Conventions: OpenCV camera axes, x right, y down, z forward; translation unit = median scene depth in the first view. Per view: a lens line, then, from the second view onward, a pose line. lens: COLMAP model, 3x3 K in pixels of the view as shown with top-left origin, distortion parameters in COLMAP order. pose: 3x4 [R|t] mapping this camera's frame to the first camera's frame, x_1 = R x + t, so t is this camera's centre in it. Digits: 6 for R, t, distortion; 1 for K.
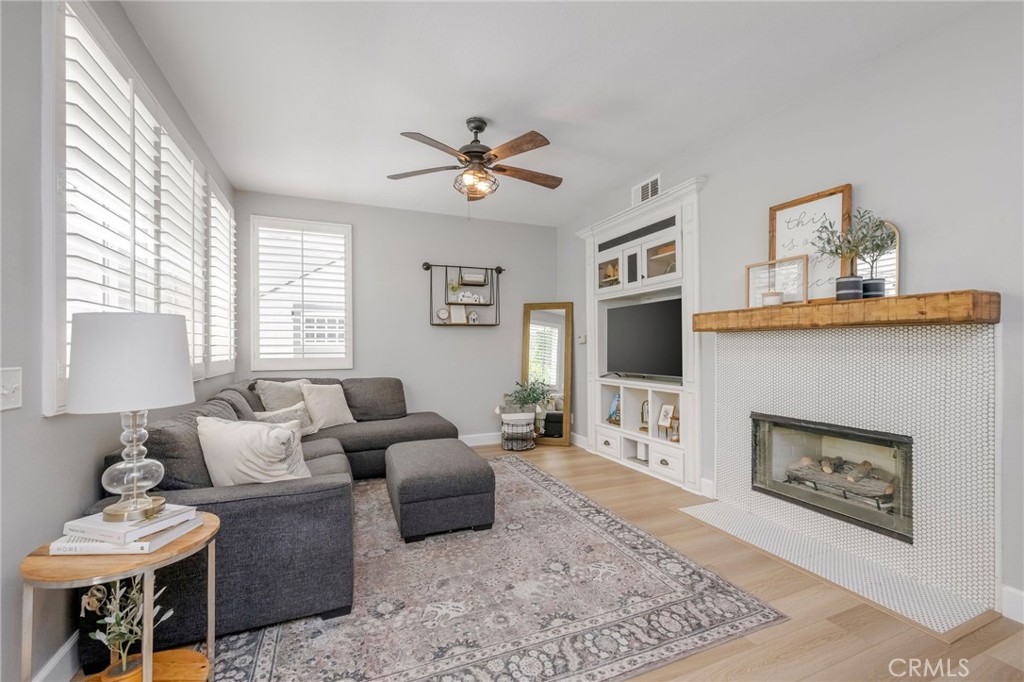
lens RADIAL K [[433.2, 0, 511.1], [0, 433.2, 343.1], [0, 0, 1]] dist [0.000627, -0.000039]
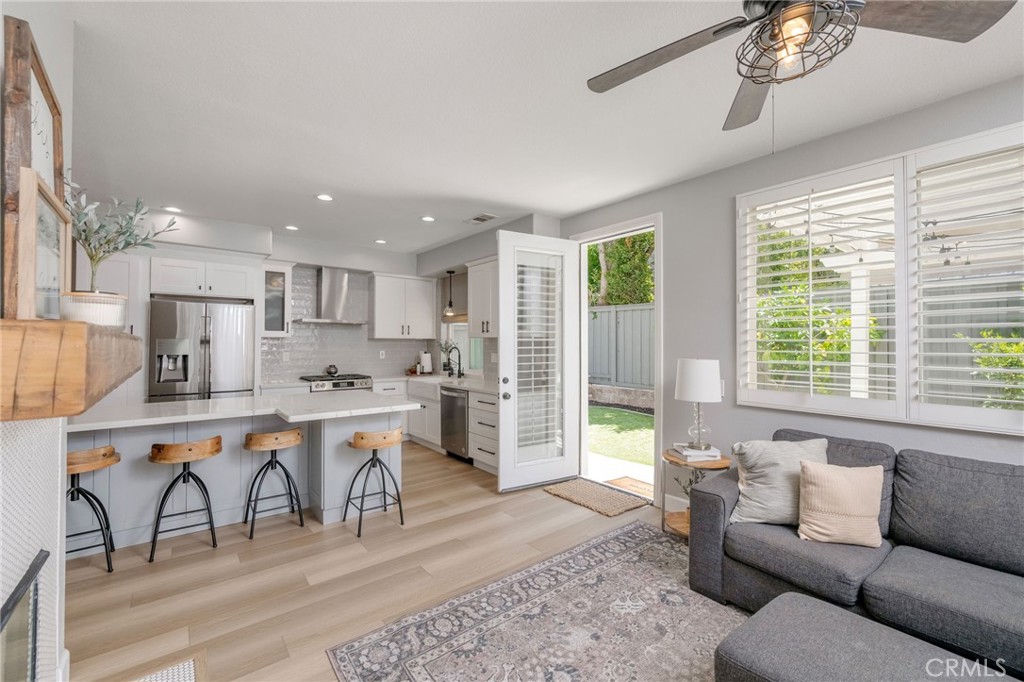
lens RADIAL K [[433.2, 0, 515.2], [0, 433.2, 340.6], [0, 0, 1]] dist [0.000627, -0.000039]
pose [[-0.959733, -0.003175, -0.280894, 0.514022], [0.001952, 0.999837, -0.017974, -0.094743], [0.280905, -0.017799, -0.959570, 2.195006]]
